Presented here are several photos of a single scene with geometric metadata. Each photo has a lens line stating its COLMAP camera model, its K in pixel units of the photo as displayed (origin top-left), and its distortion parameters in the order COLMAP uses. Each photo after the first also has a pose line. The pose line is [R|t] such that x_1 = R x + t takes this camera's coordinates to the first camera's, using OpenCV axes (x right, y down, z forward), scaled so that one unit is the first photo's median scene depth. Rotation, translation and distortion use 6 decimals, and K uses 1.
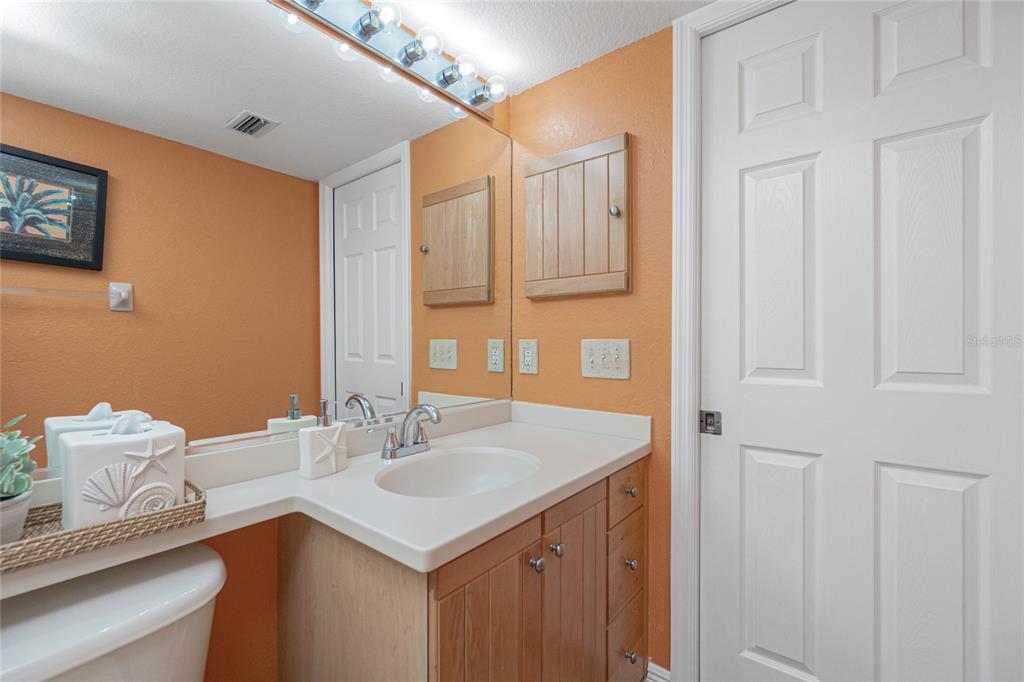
lens RADIAL K [[443.7, 0, 512.0], [0, 443.7, 341.0], [0, 0, 1]] dist [0.000088, 0.000595]
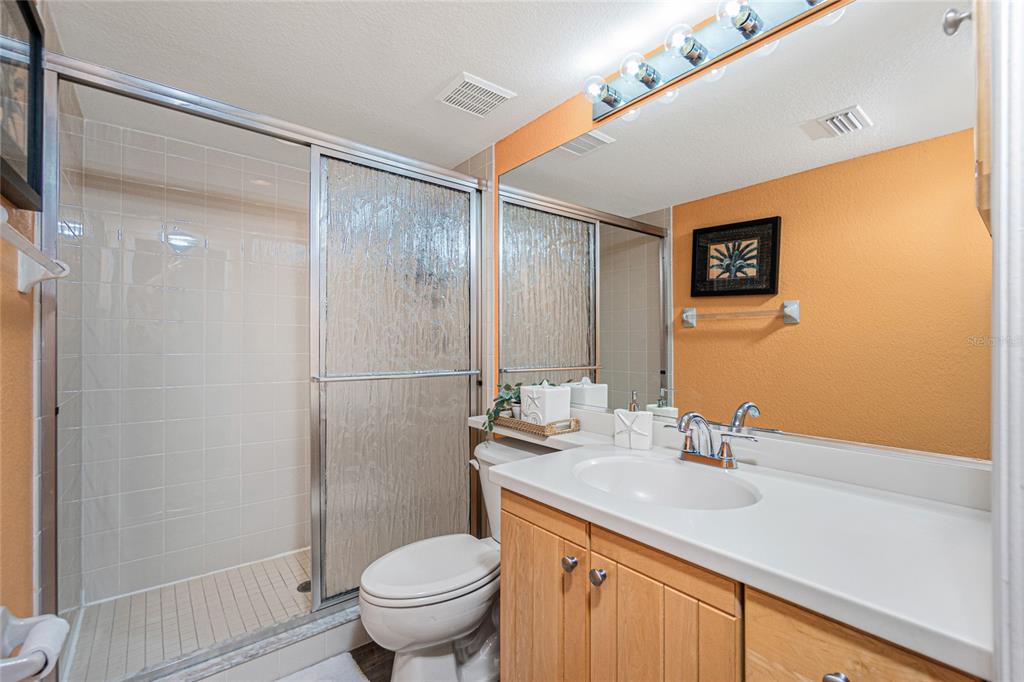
lens RADIAL K [[443.7, 0, 512.0], [0, 443.7, 341.0], [0, 0, 1]] dist [0.000088, 0.000595]
pose [[-0.204739, -0.011184, -0.978753, 0.553028], [-0.003647, 0.999936, -0.010663, -0.001794], [0.978810, 0.001386, -0.204766, 0.541476]]
